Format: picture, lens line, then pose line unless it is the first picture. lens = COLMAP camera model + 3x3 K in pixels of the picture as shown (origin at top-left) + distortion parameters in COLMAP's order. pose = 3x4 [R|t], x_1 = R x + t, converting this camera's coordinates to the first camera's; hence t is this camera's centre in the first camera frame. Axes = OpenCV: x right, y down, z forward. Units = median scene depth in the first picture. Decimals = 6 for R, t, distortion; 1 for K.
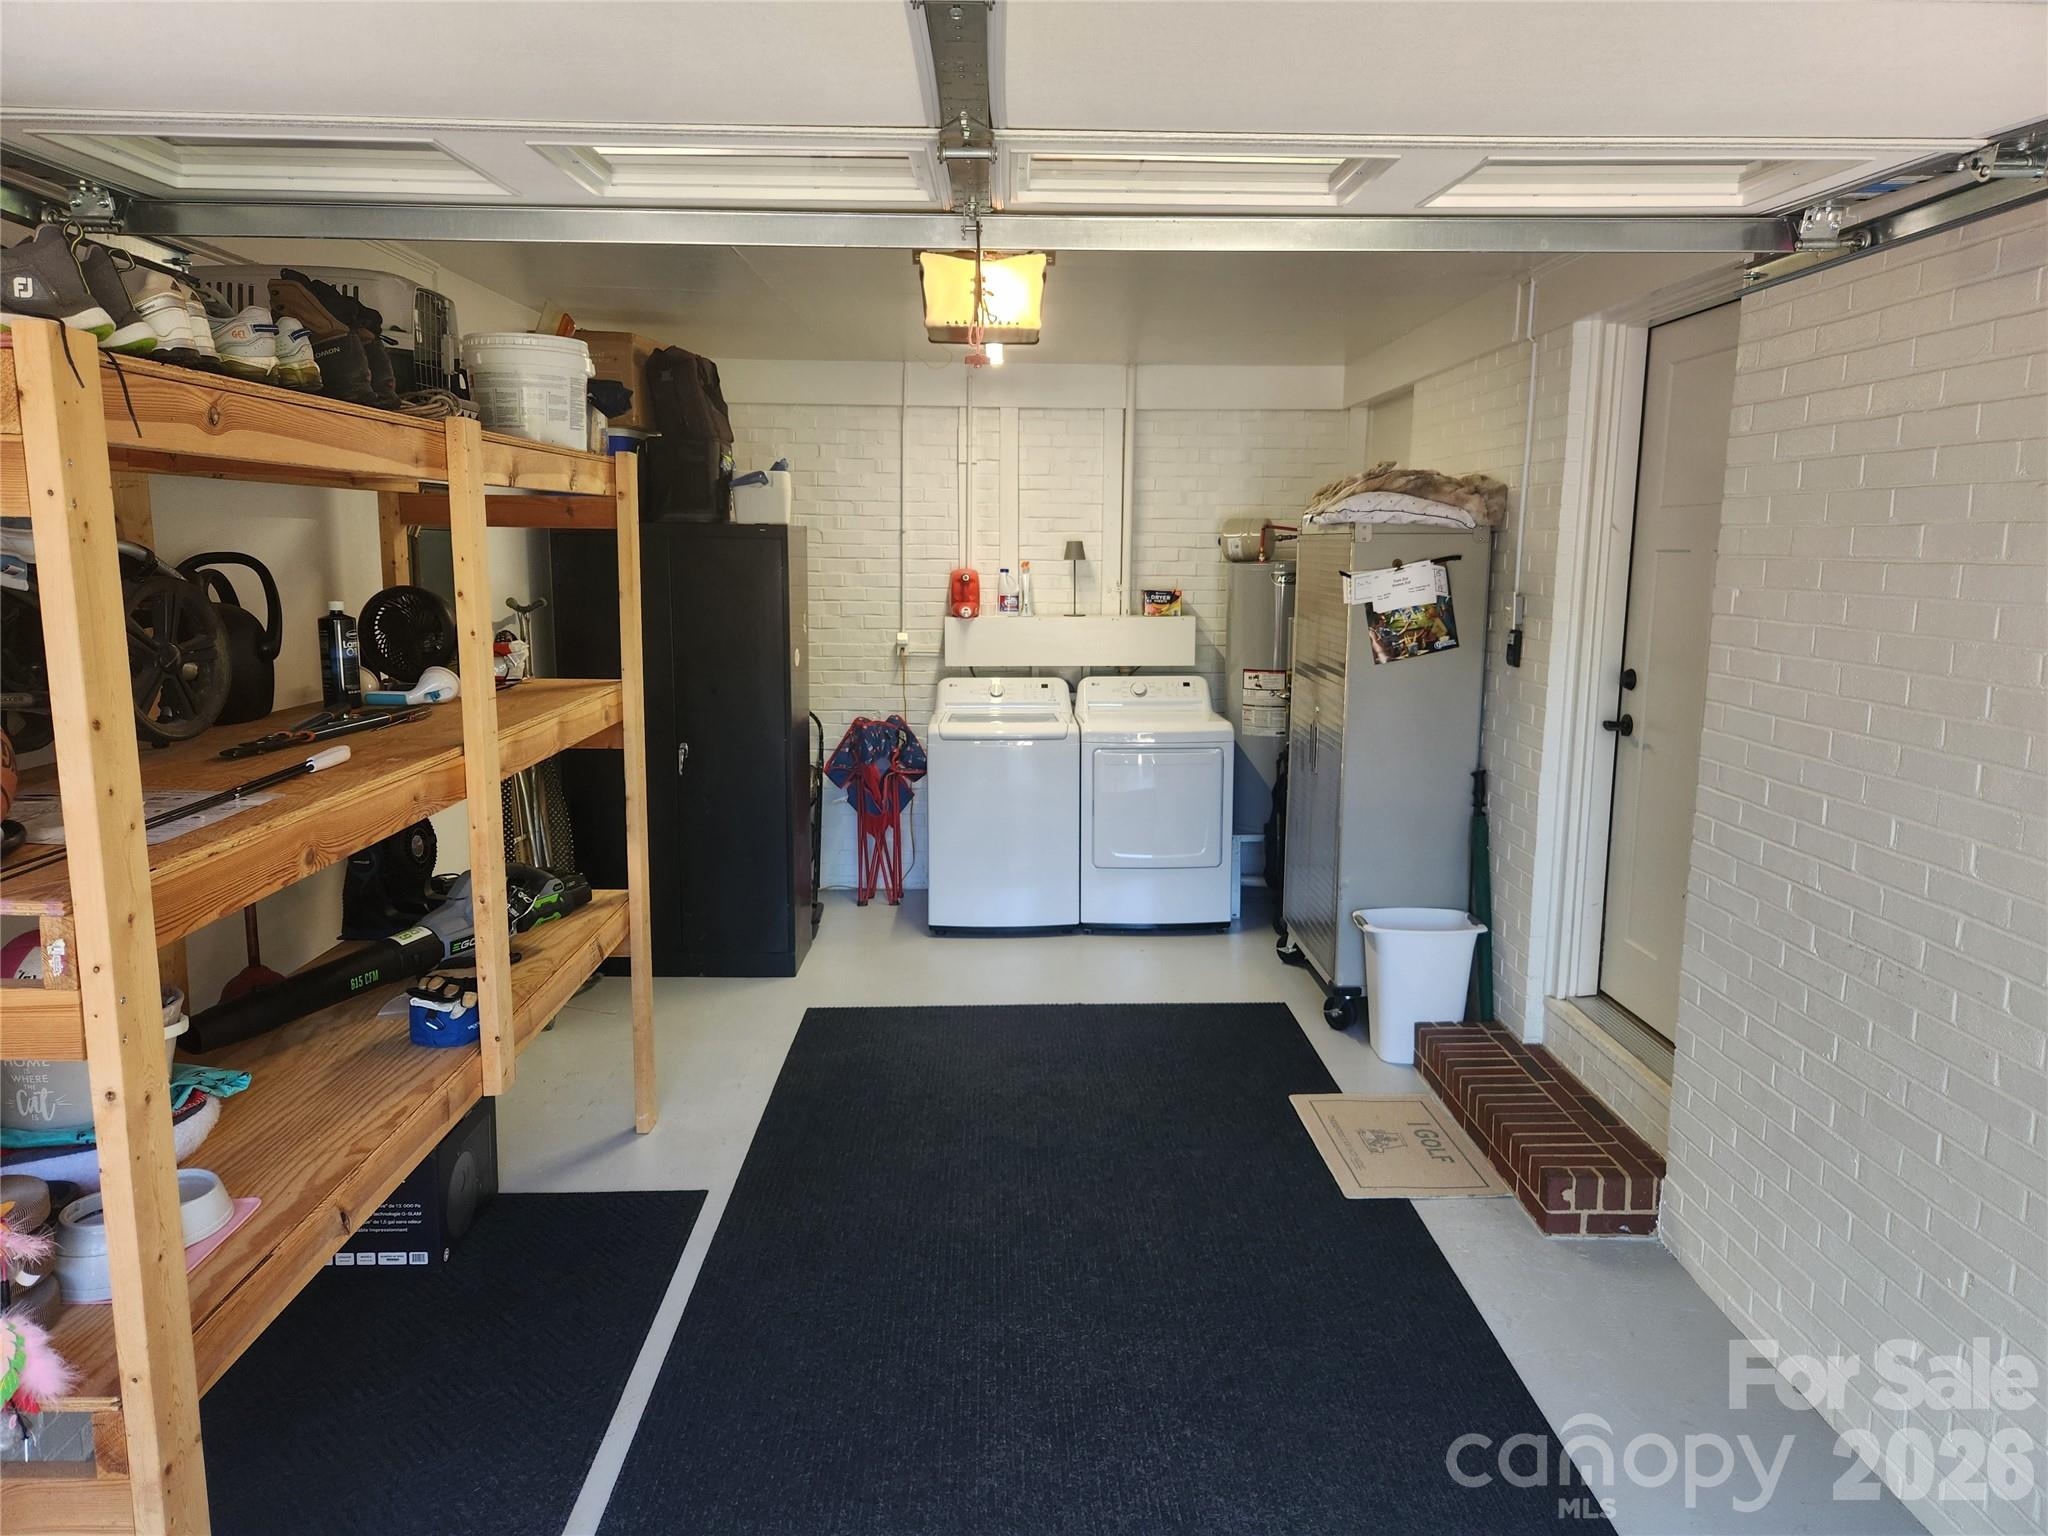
lens RADIAL K [[1358.5, 0, 1024.8], [0, 1358.5, 757.1], [0, 0, 1]] dist [0.044469, -0.016089]
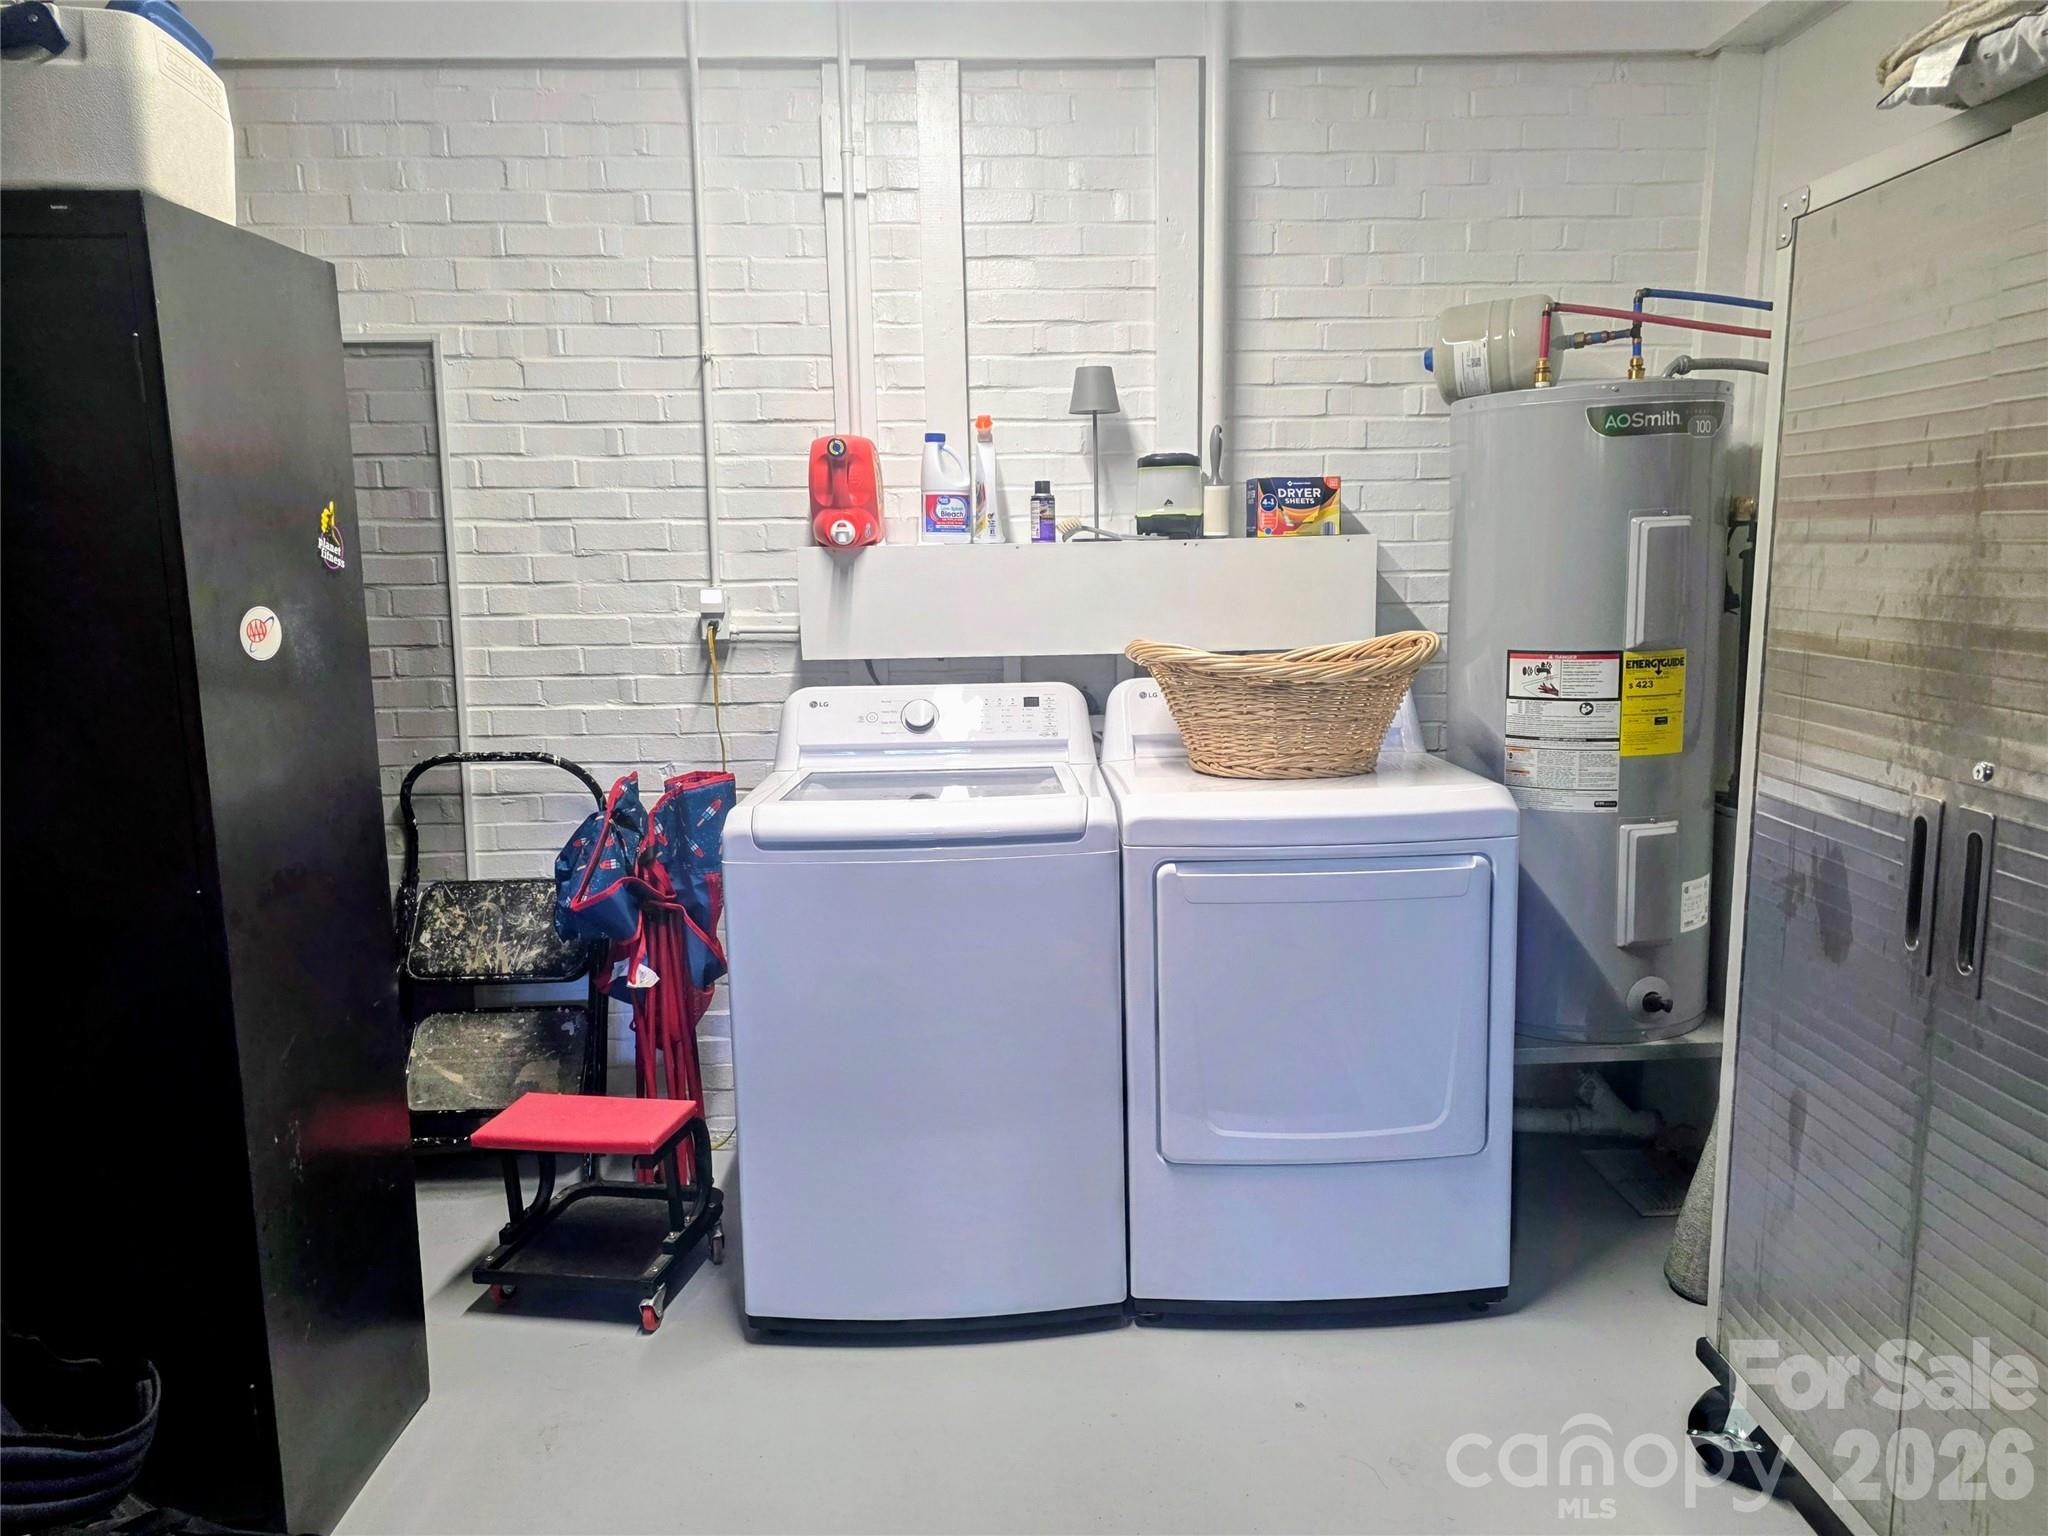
lens RADIAL K [[1392.0, 0, 1041.7], [0, 1392.0, 771.7], [0, 0, 1]] dist [0.005951, 0.000200]
pose [[0.999802, -0.019917, 0.000370, 0.023581], [0.019917, 0.999801, -0.001086, -0.040414], [-0.000348, 0.001093, 0.999999, 0.765854]]
